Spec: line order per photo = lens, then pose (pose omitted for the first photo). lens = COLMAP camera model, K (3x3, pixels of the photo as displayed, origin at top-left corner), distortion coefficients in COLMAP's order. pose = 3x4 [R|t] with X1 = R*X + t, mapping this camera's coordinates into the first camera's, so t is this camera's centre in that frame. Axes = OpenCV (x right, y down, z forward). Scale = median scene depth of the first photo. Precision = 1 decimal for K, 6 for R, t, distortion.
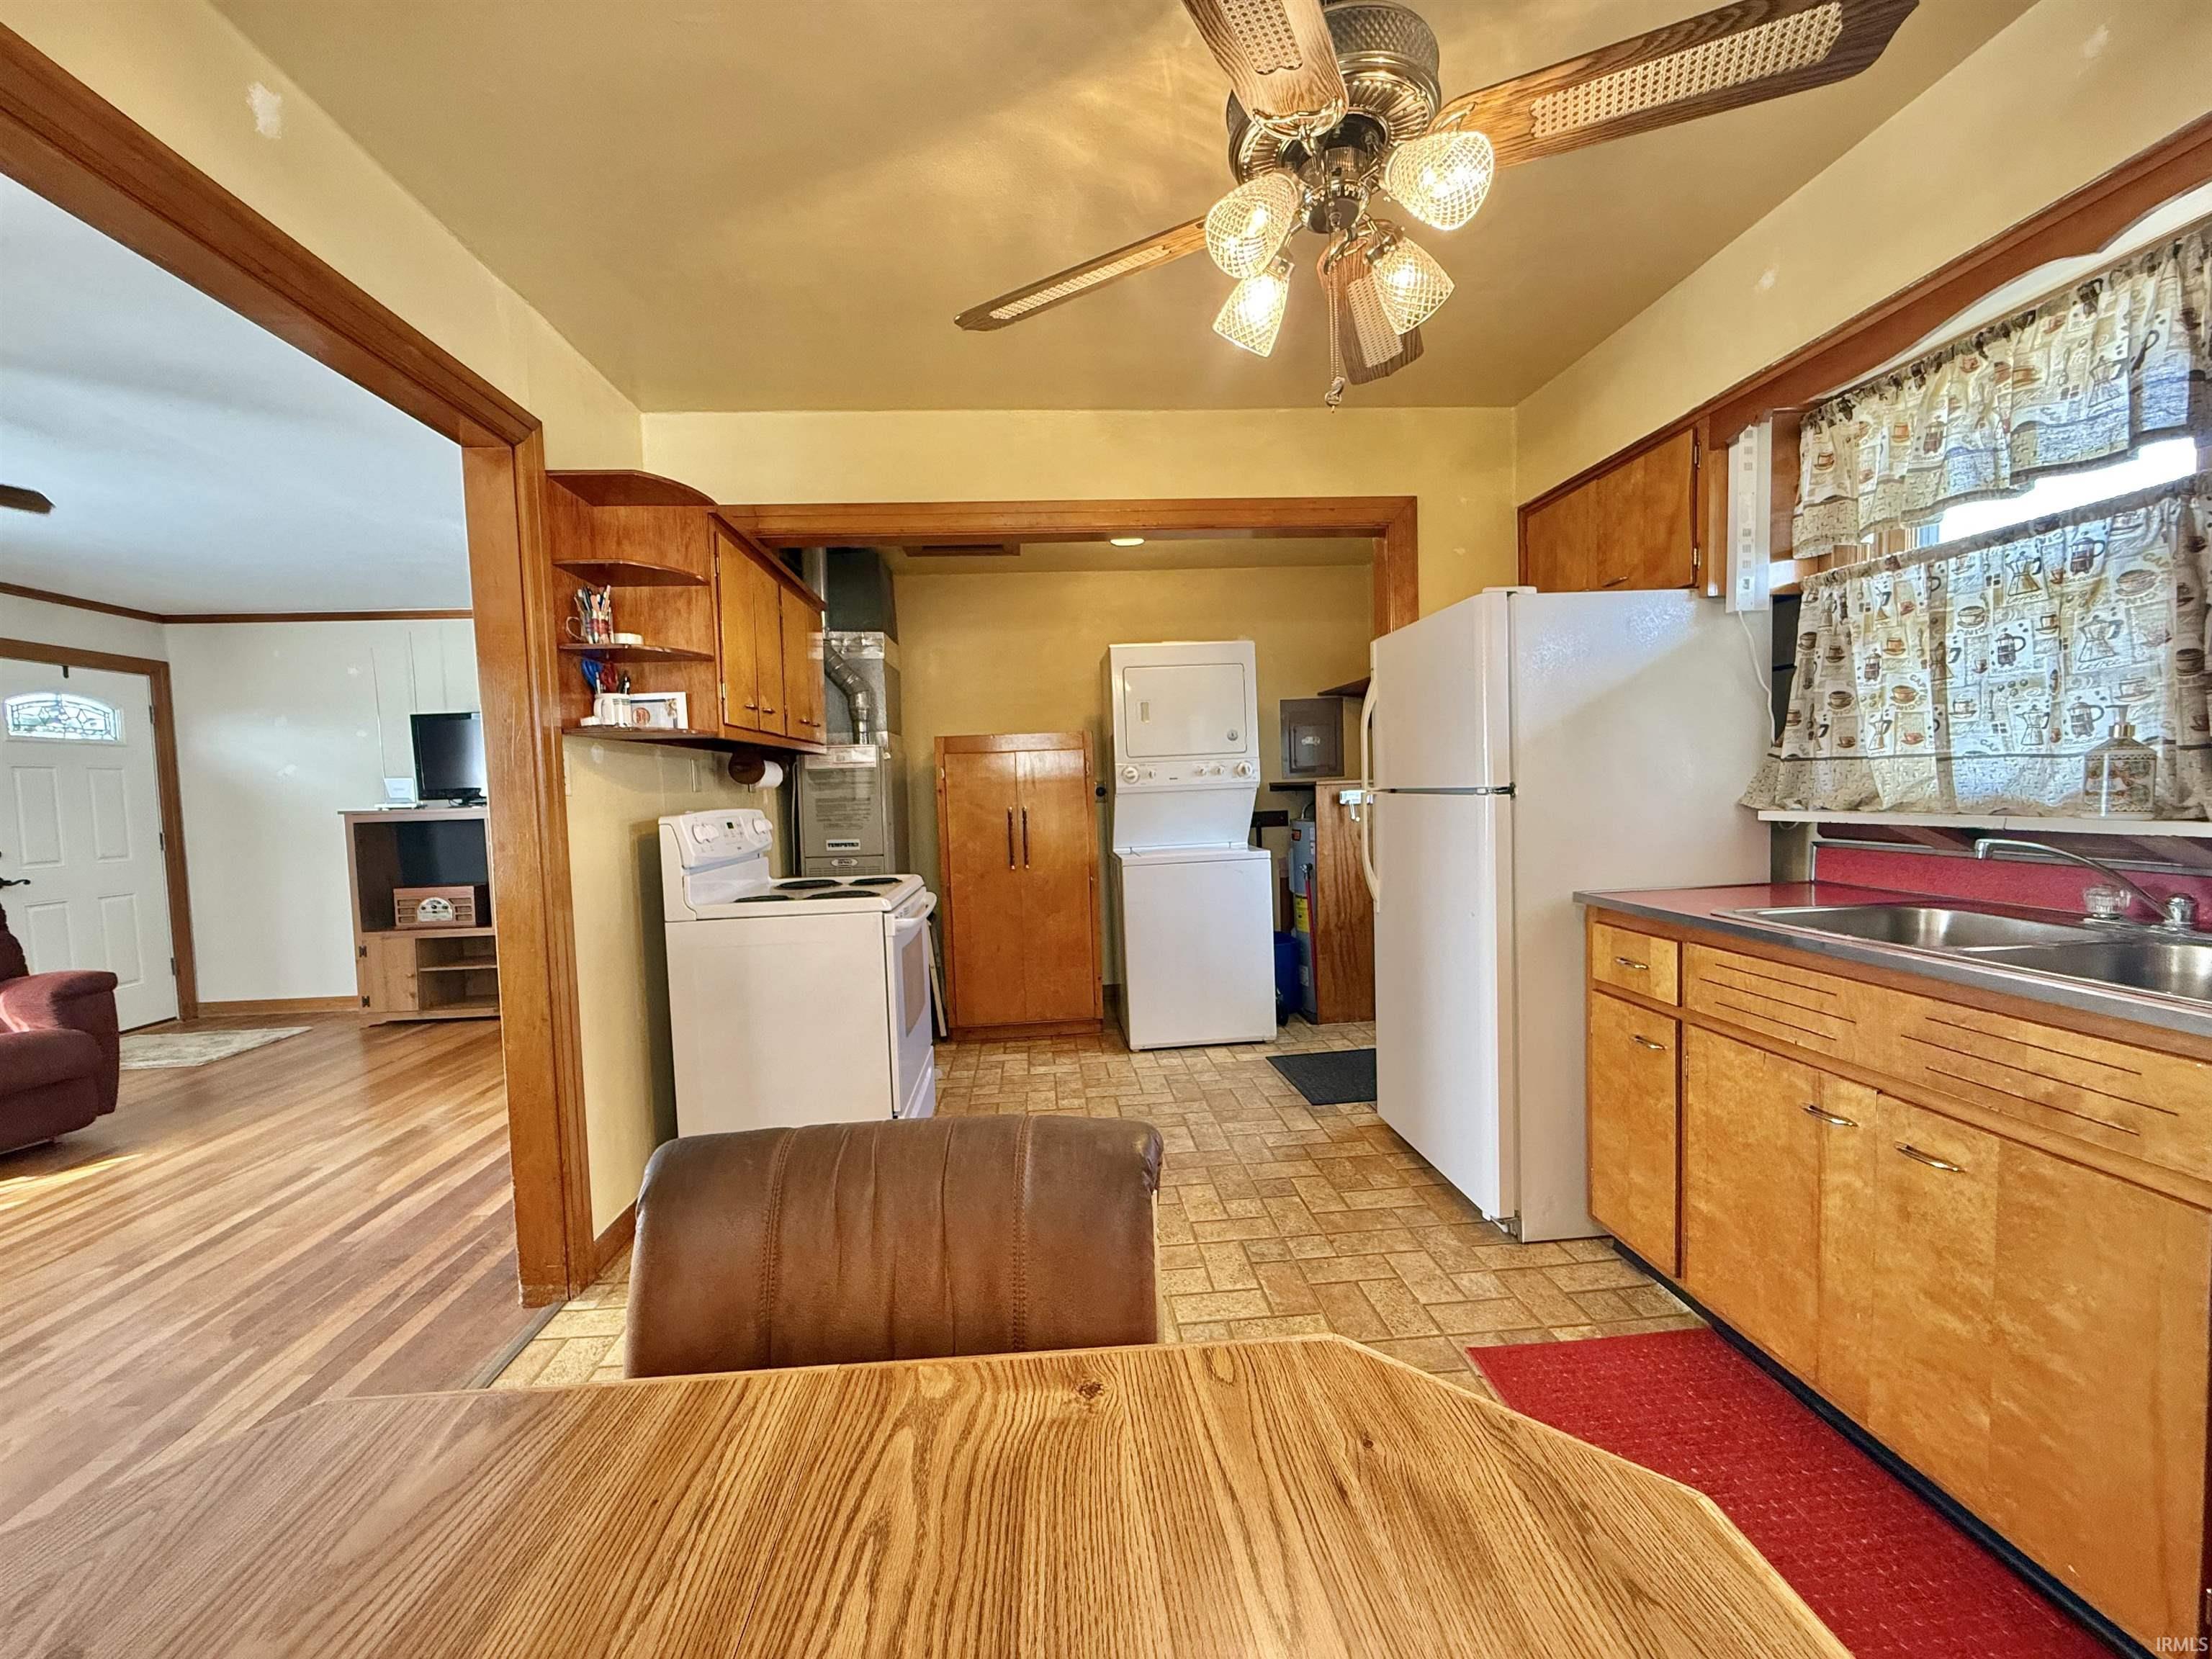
lens RADIAL K [[879.0, 0, 1099.0], [0, 879.0, 833.6], [0, 0, 1]] dist [-0.001146, 0.000321]
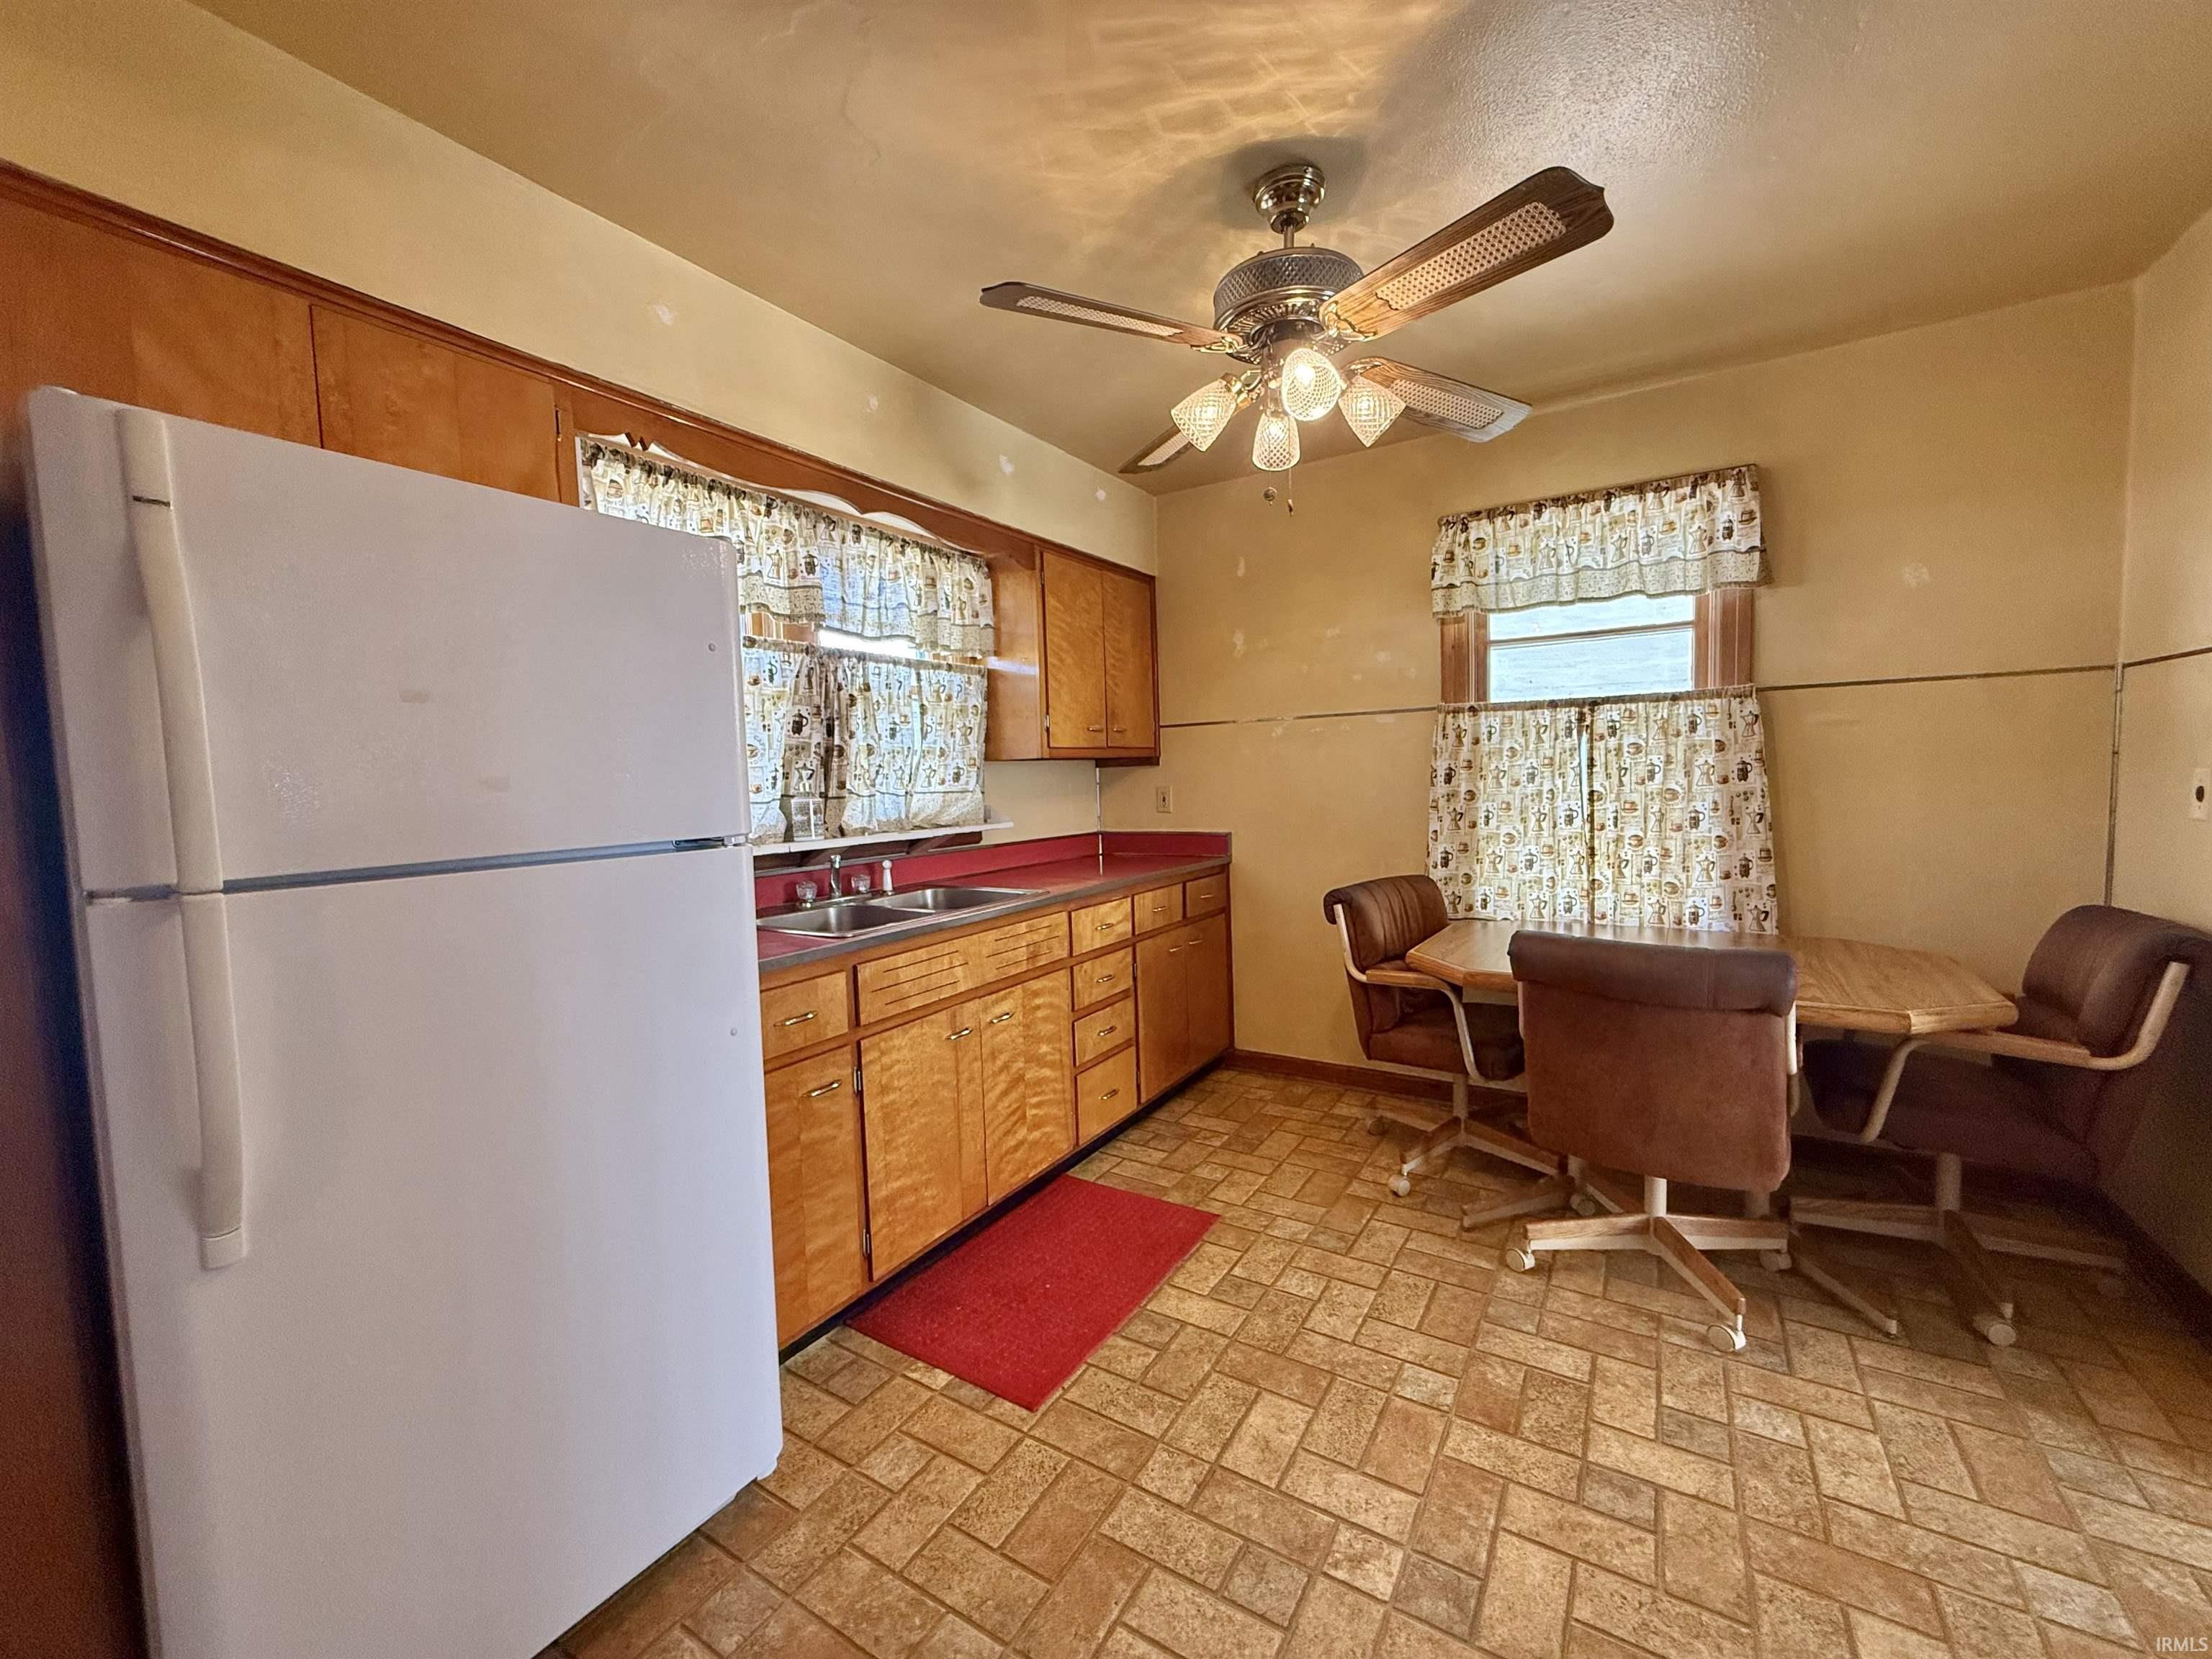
lens RADIAL K [[879.0, 0, 1099.0], [0, 879.0, 833.6], [0, 0, 1]] dist [-0.001146, 0.000321]
pose [[-0.799422, 0.016774, 0.600535, -0.133685], [0.088847, 0.991919, 0.090566, -0.066697], [-0.594163, 0.125756, -0.794453, 1.018227]]
